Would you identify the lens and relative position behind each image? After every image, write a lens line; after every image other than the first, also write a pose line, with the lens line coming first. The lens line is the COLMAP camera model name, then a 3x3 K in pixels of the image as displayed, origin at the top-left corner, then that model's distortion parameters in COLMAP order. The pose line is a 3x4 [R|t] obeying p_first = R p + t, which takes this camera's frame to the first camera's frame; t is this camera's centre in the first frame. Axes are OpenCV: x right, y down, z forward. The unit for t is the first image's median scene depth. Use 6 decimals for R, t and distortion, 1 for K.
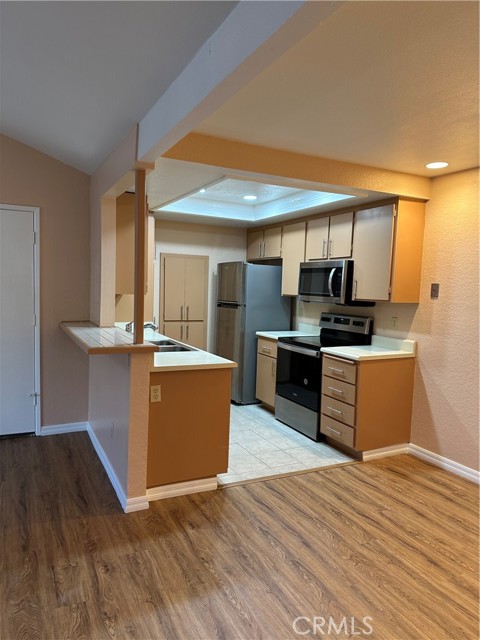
lens RADIAL K [[450.3, 0, 240.0], [0, 450.3, 320.0], [0, 0, 1]] dist [0.104450, -0.141749]
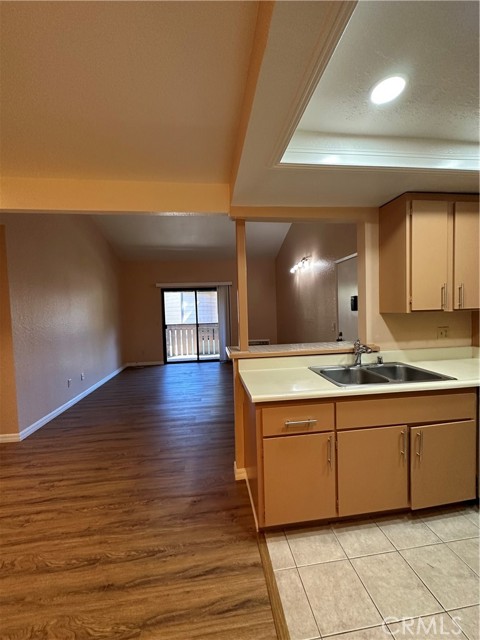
lens RADIAL K [[256.4, 0, 239.5], [0, 256.4, 319.2], [0, 0, 1]] dist [-0.001429, 0.000636]
pose [[-0.341865, 0.008509, -0.939711, 0.386373], [-0.052606, 0.998218, 0.028177, -0.047771], [0.938276, 0.059067, -0.340808, 1.022409]]
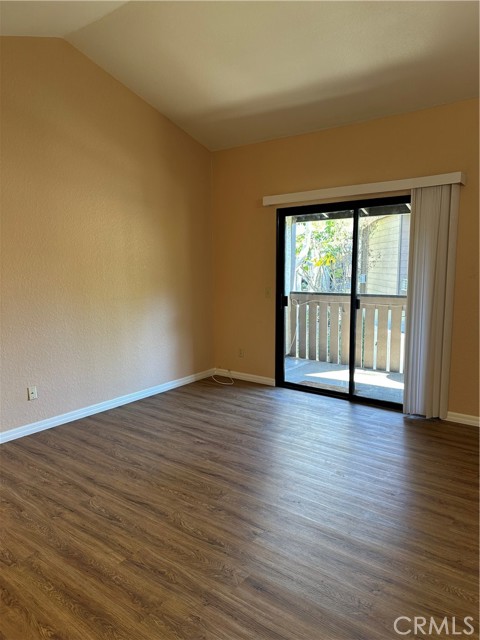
lens RADIAL K [[450.3, 0, 240.0], [0, 450.3, 320.0], [0, 0, 1]] dist [0.104450, -0.141749]
pose [[-0.903489, 0.029859, -0.427570, -0.496895], [-0.054087, 0.981653, 0.182843, -0.101030], [0.425185, 0.188322, -0.885298, 1.075008]]
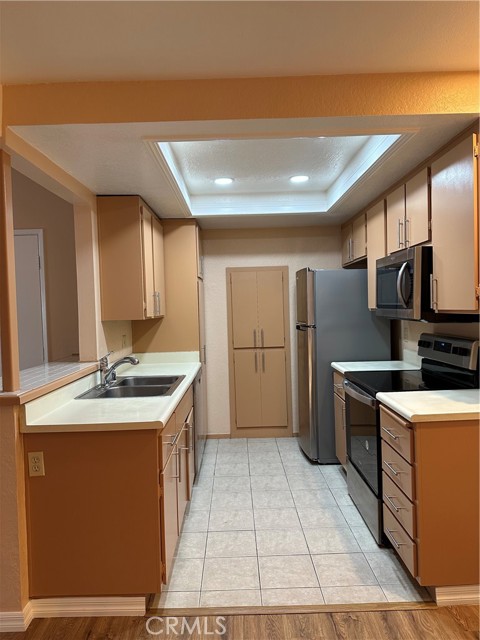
lens RADIAL K [[450.3, 0, 240.0], [0, 450.3, 320.0], [0, 0, 1]] dist [0.104450, -0.141749]
pose [[0.892245, -0.045268, -0.449277, 0.350874], [0.023833, 0.998297, -0.053253, -0.009881], [0.450922, 0.036807, 0.891804, 0.428551]]
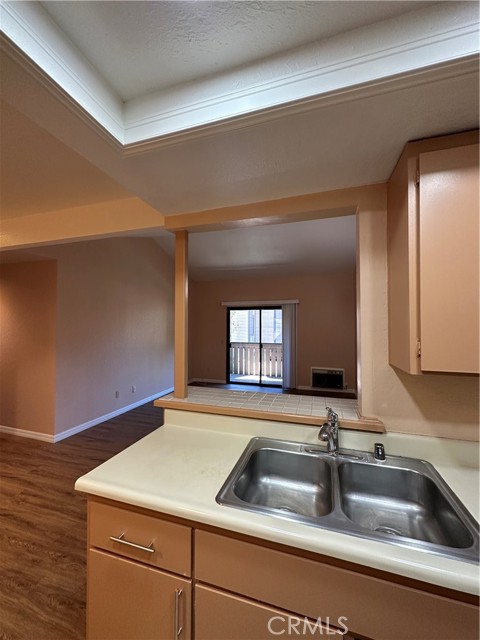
lens RADIAL K [[256.4, 0, 239.5], [0, 256.4, 319.2], [0, 0, 1]] dist [-0.001429, 0.000636]
pose [[-0.699343, -0.057600, -0.712462, 0.081608], [-0.081963, 0.996635, -0.000121, -0.107714], [0.710072, 0.058311, -0.701711, 1.227588]]
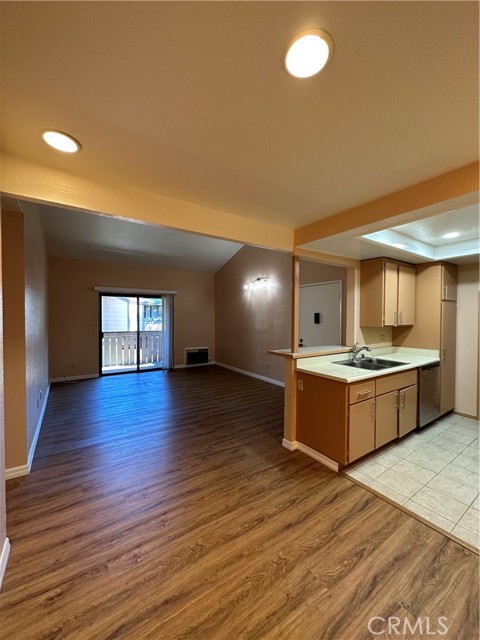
lens RADIAL K [[256.4, 0, 239.5], [0, 256.4, 319.2], [0, 0, 1]] dist [-0.001429, 0.000636]
pose [[0.122459, -0.023343, -0.992199, 0.608546], [-0.073760, 0.996745, -0.032553, -0.024646], [0.989729, 0.077172, 0.120338, 0.547994]]
